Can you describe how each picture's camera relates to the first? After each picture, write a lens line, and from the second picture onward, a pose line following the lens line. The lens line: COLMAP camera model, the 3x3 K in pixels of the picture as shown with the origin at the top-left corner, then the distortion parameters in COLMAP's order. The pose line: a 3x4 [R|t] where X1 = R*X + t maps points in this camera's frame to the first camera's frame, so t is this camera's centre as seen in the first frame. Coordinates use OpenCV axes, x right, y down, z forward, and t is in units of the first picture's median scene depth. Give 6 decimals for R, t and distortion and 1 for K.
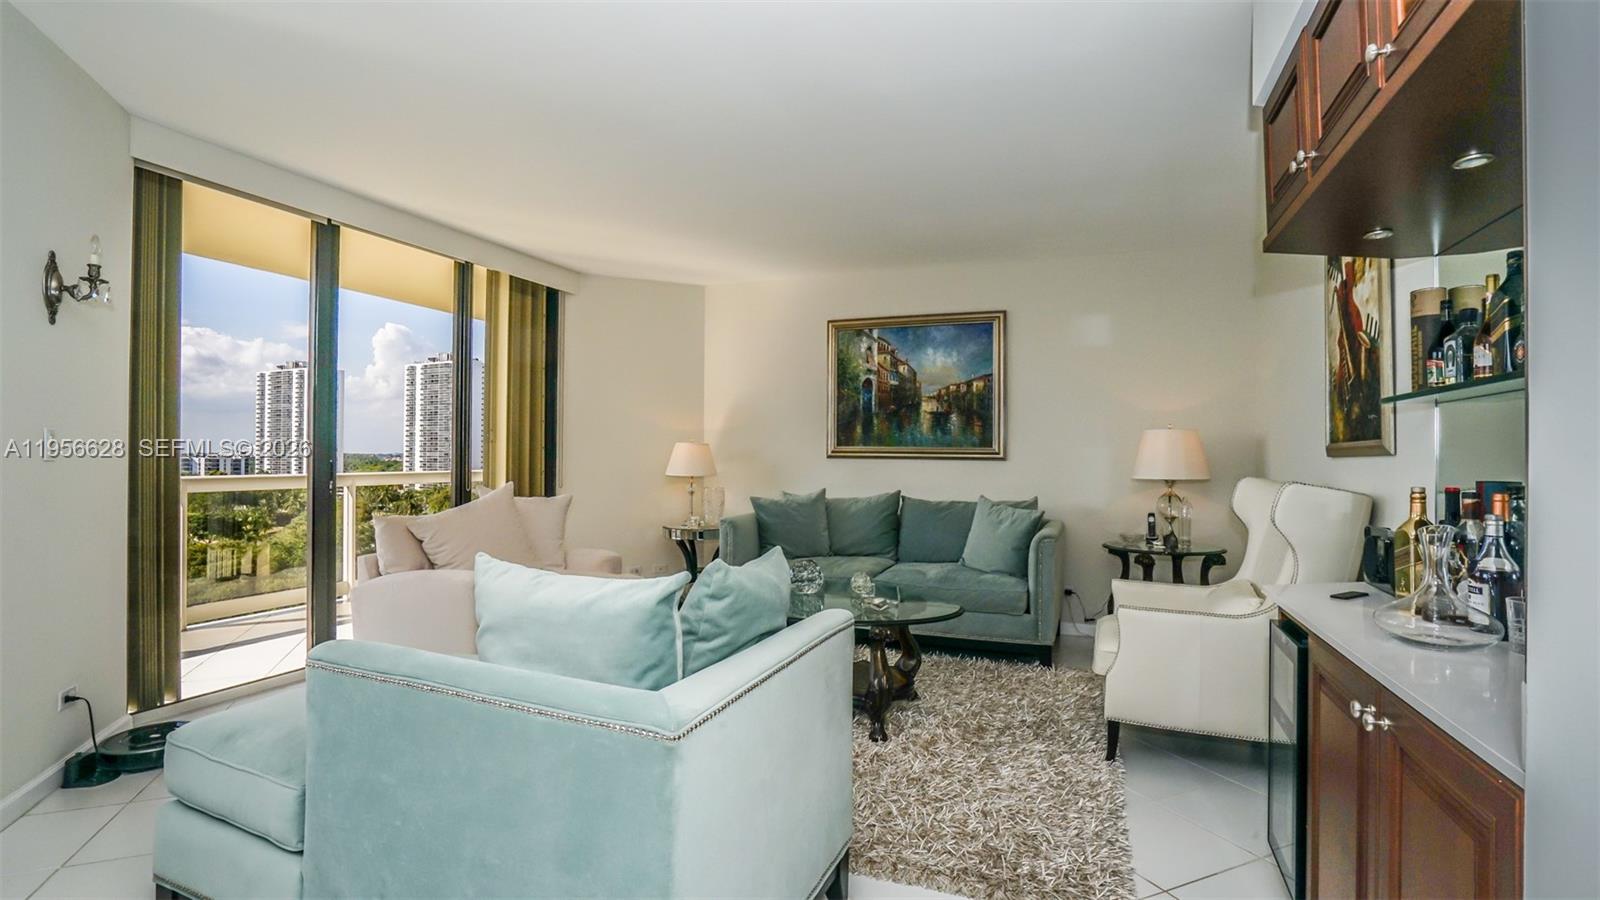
lens RADIAL K [[737.2, 0, 804.7], [0, 737.2, 454.6], [0, 0, 1]] dist [-0.060217, 0.022060]
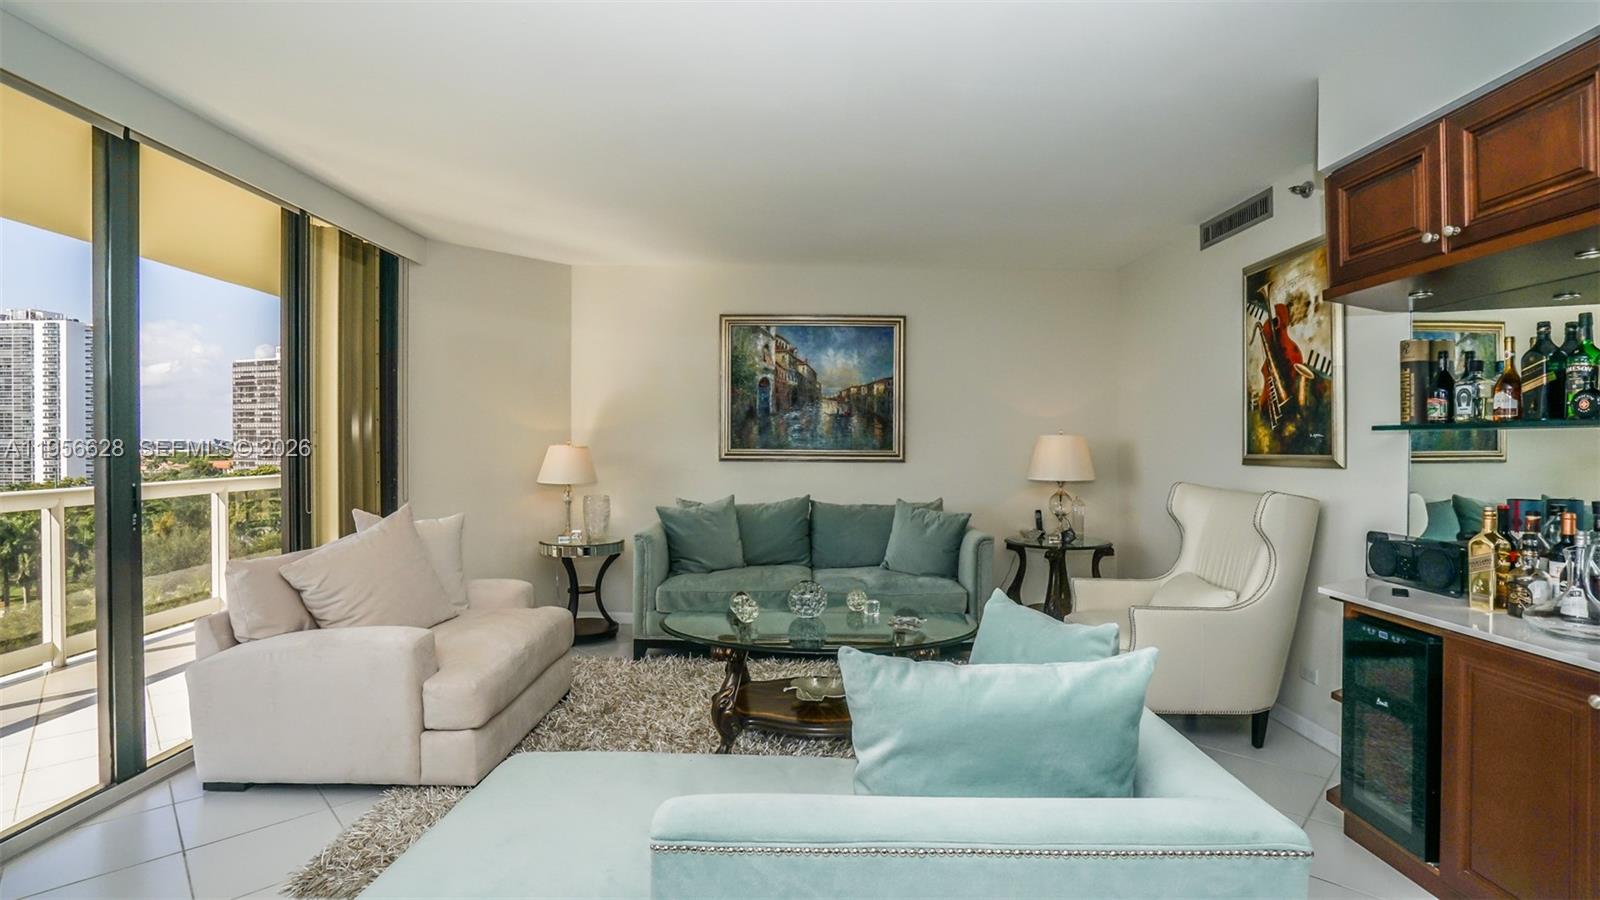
lens RADIAL K [[737.2, 0, 806.9], [0, 737.2, 450.7], [0, 0, 1]] dist [-0.060217, 0.022060]
pose [[0.928522, -0.006911, 0.371213, -0.229448], [0.001700, 0.999895, 0.014363, -0.023301], [-0.371273, -0.012706, 0.928437, 0.095307]]
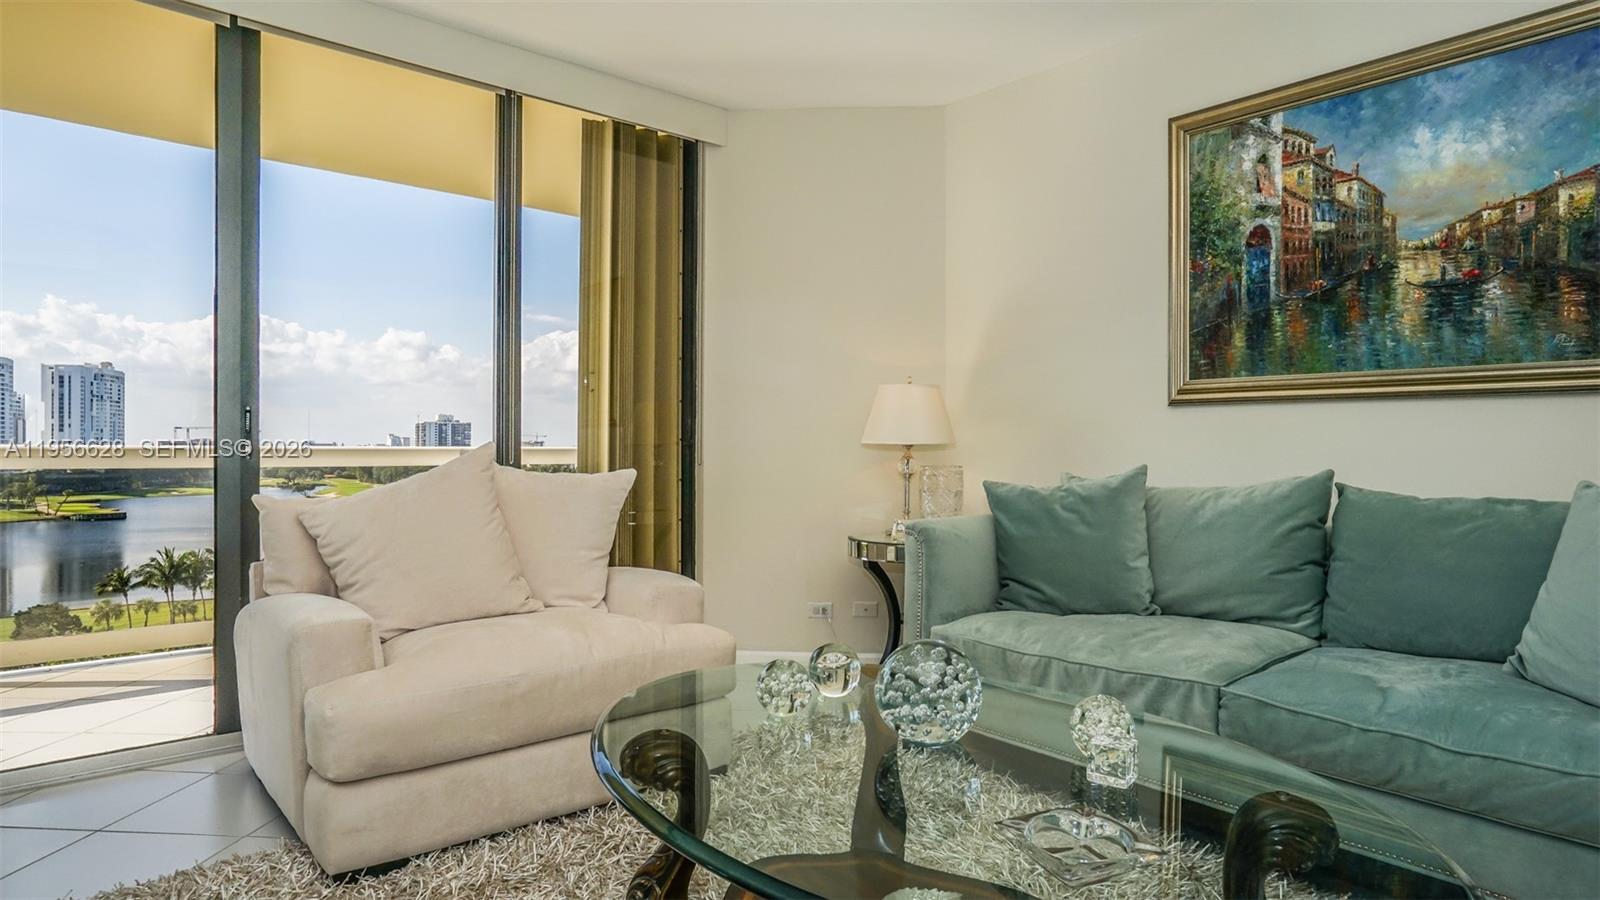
lens RADIAL K [[896.9, 0, 799.4], [0, 896.9, 450.1], [0, 0, 1]] dist [-0.020210, 0.016260]
pose [[0.882574, -0.002175, -0.470169, 0.098161], [0.001737, 0.999998, -0.001364, 0.036094], [0.470171, 0.000387, 0.882575, 0.401044]]
